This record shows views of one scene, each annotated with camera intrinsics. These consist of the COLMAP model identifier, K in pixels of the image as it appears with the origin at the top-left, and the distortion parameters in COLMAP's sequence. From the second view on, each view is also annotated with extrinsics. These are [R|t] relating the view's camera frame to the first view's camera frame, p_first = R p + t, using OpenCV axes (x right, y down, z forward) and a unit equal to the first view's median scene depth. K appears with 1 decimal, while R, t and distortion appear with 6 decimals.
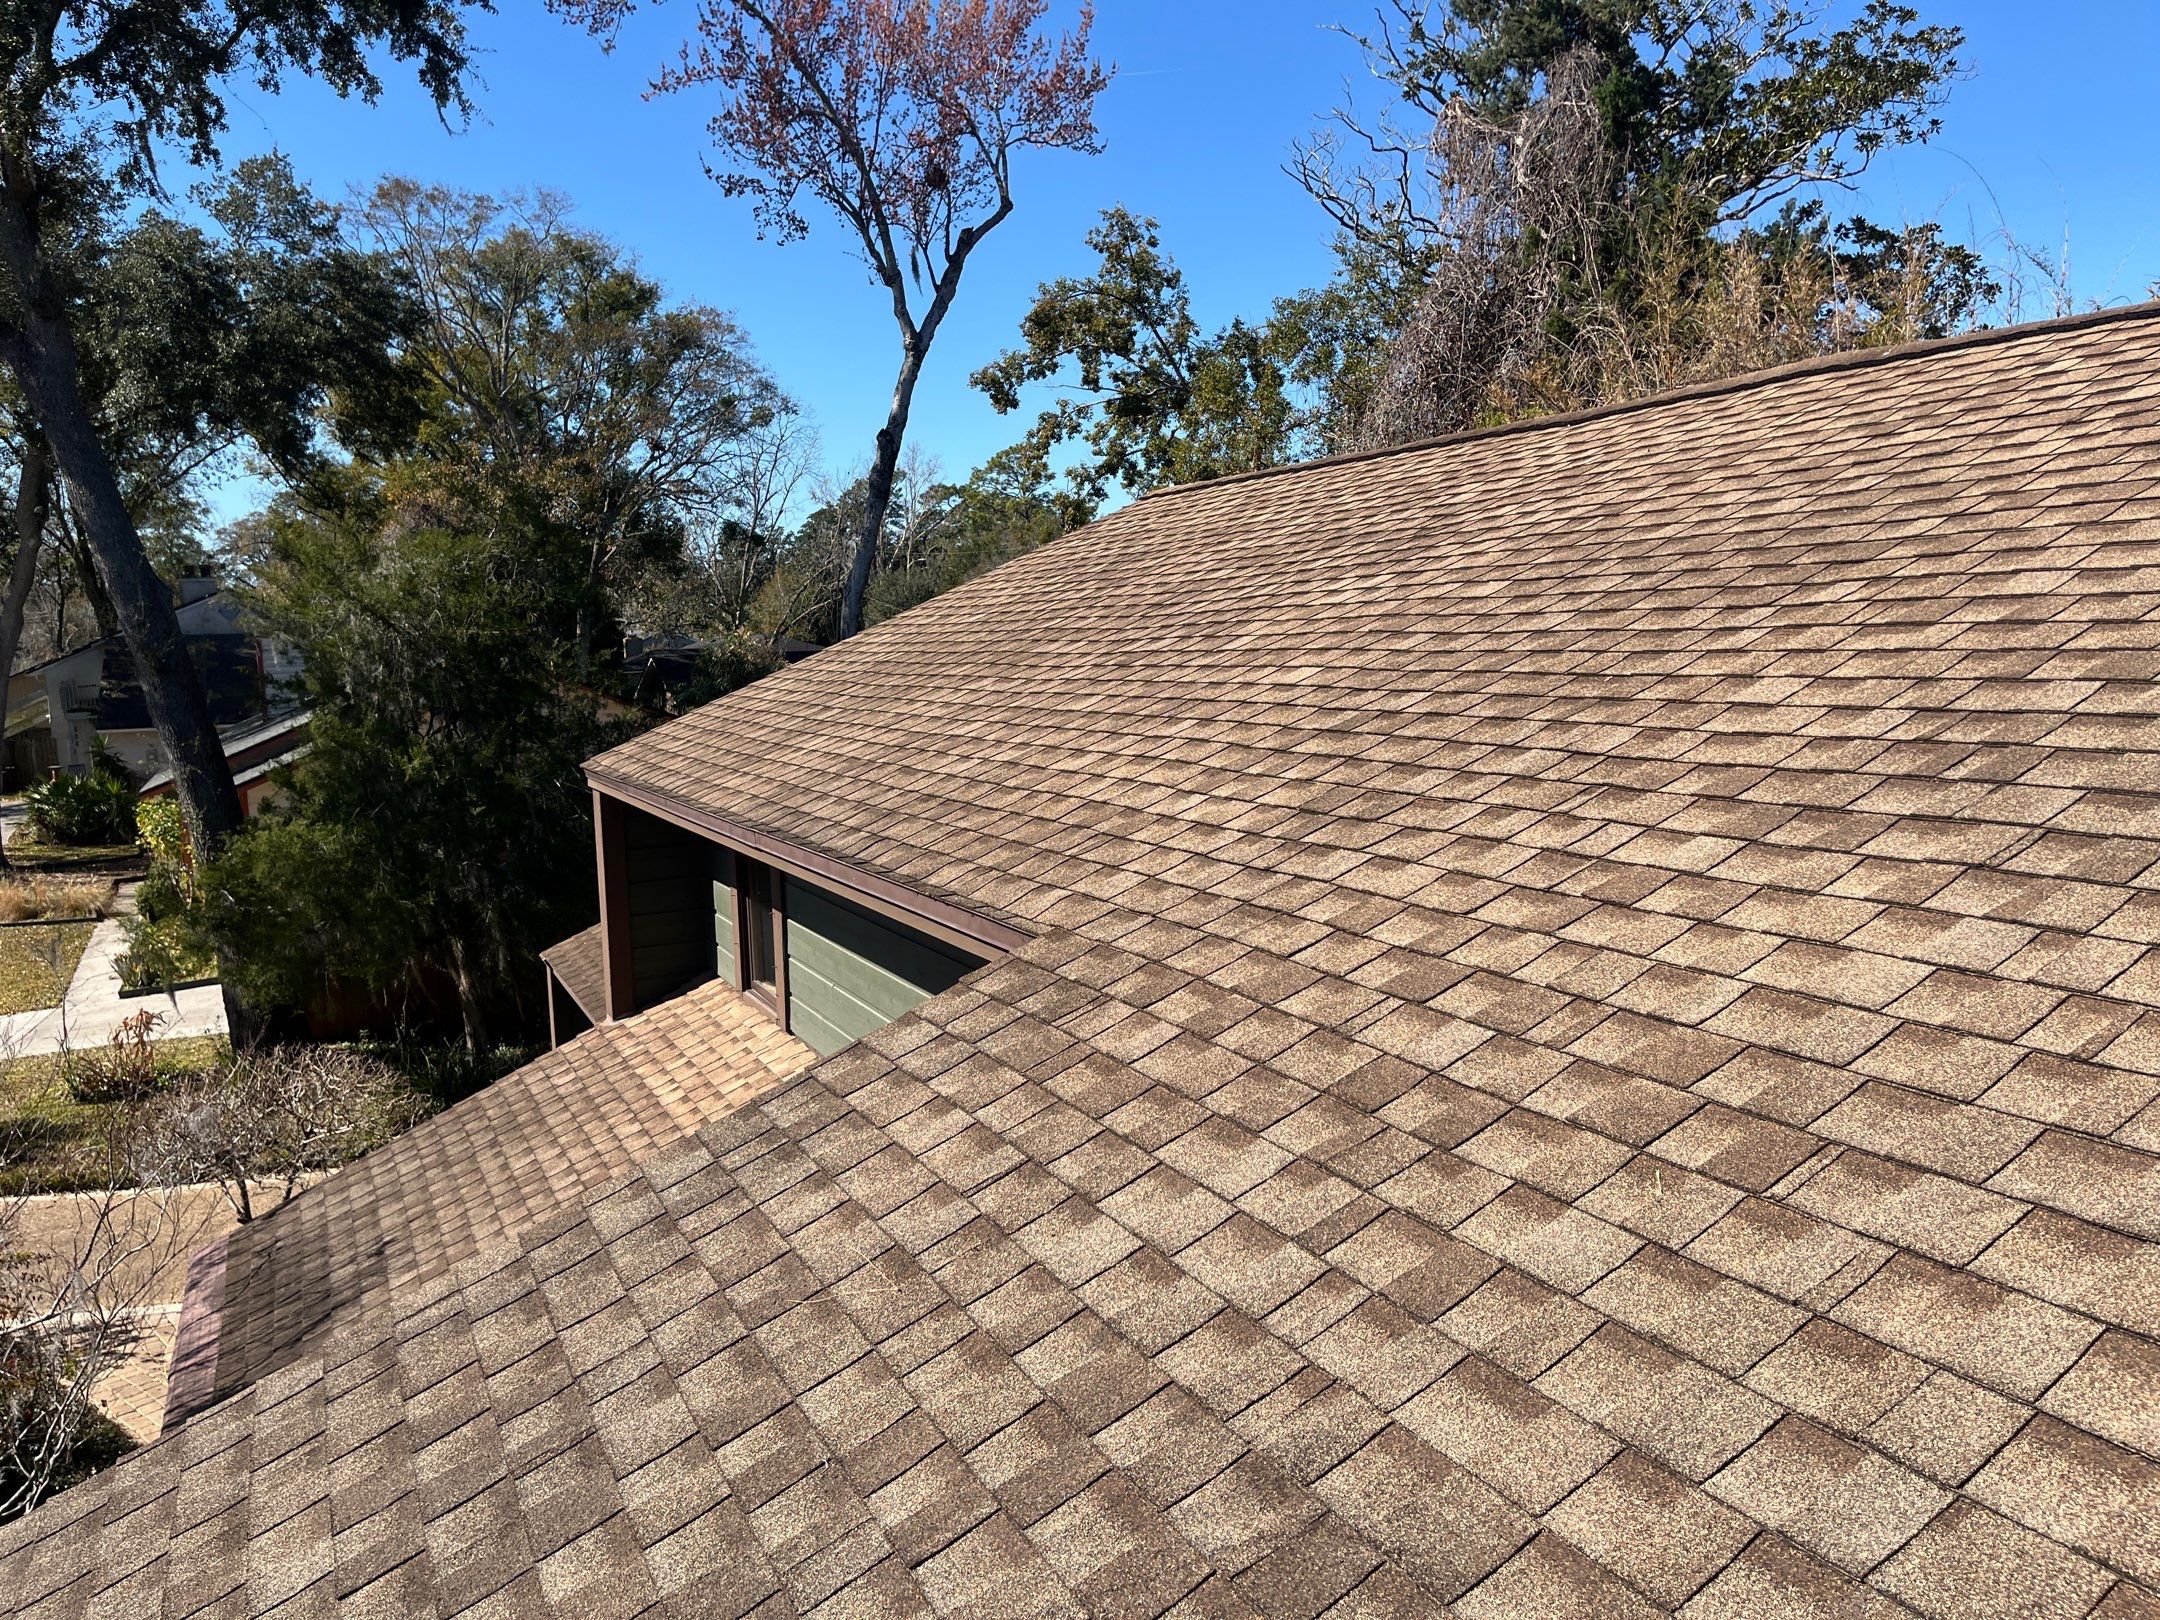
lens RADIAL K [[1665.1, 0, 1079.1], [0, 1665.1, 782.5], [0, 0, 1]] dist [0.100004, -0.114334]
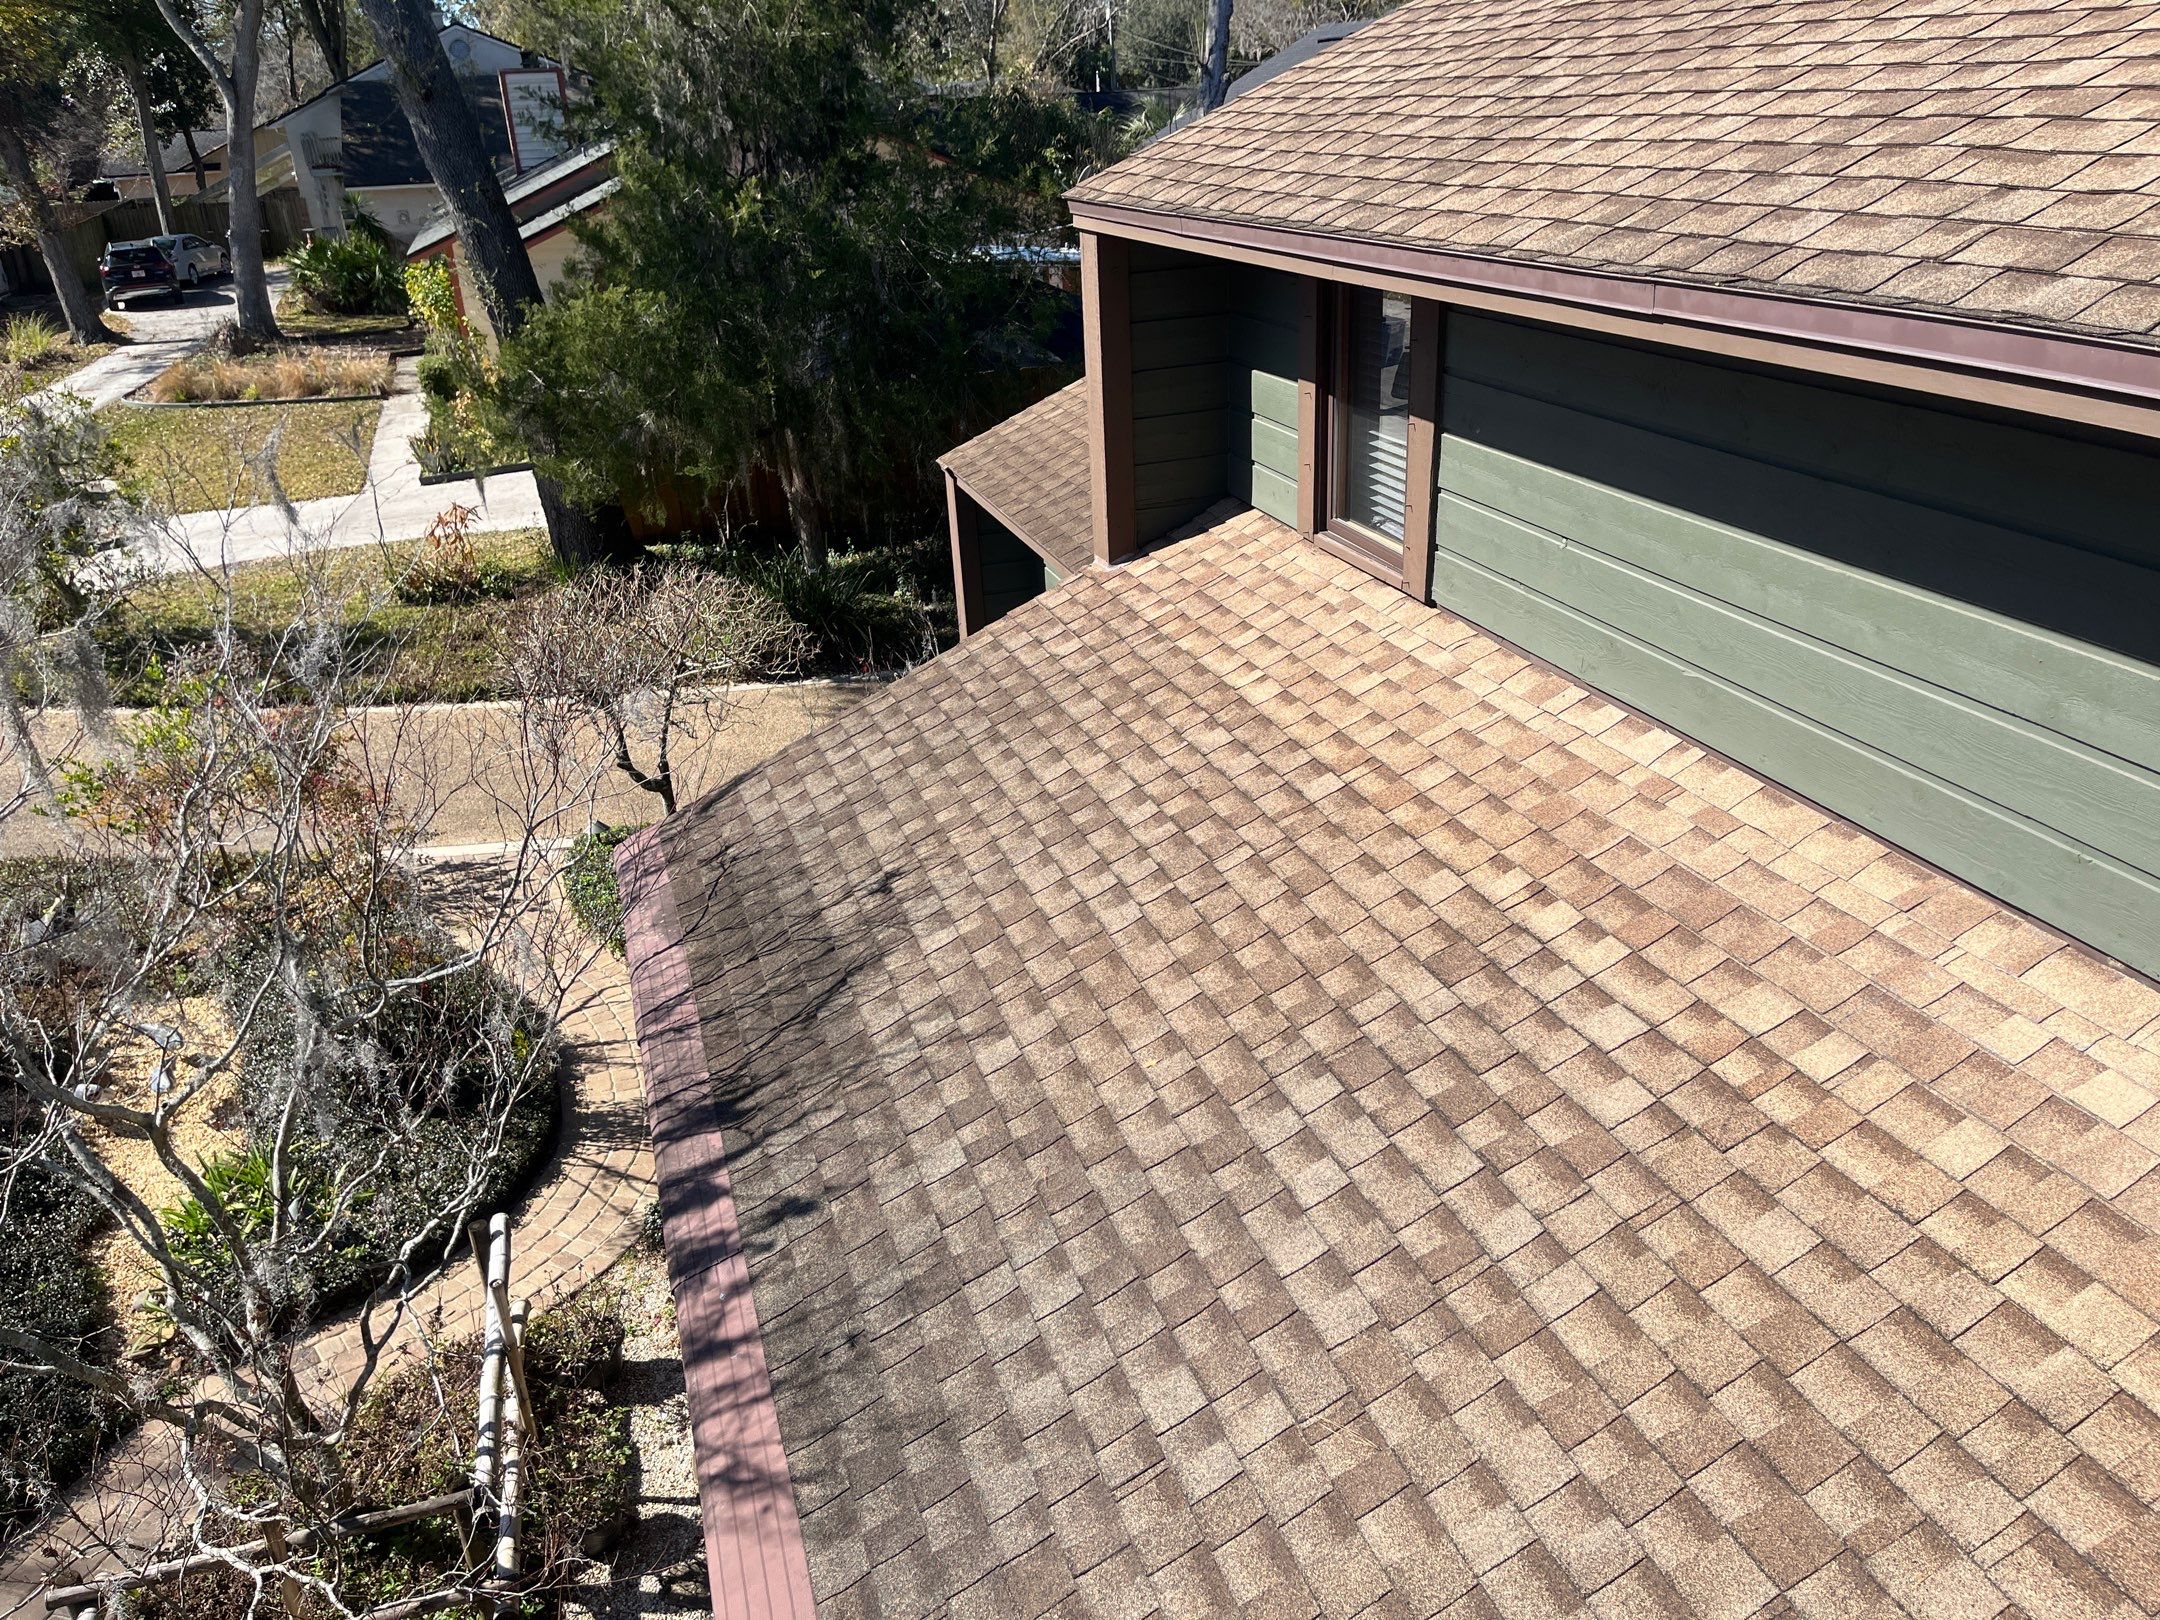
lens RADIAL K [[1665.1, 0, 1079.1], [0, 1665.1, 782.5], [0, 0, 1]] dist [0.100004, -0.114334]
pose [[0.991540, 0.034711, -0.125076, -0.151180], [0.004412, 0.954013, 0.299733, 0.010004], [0.129728, -0.297749, 0.945788, 0.212867]]
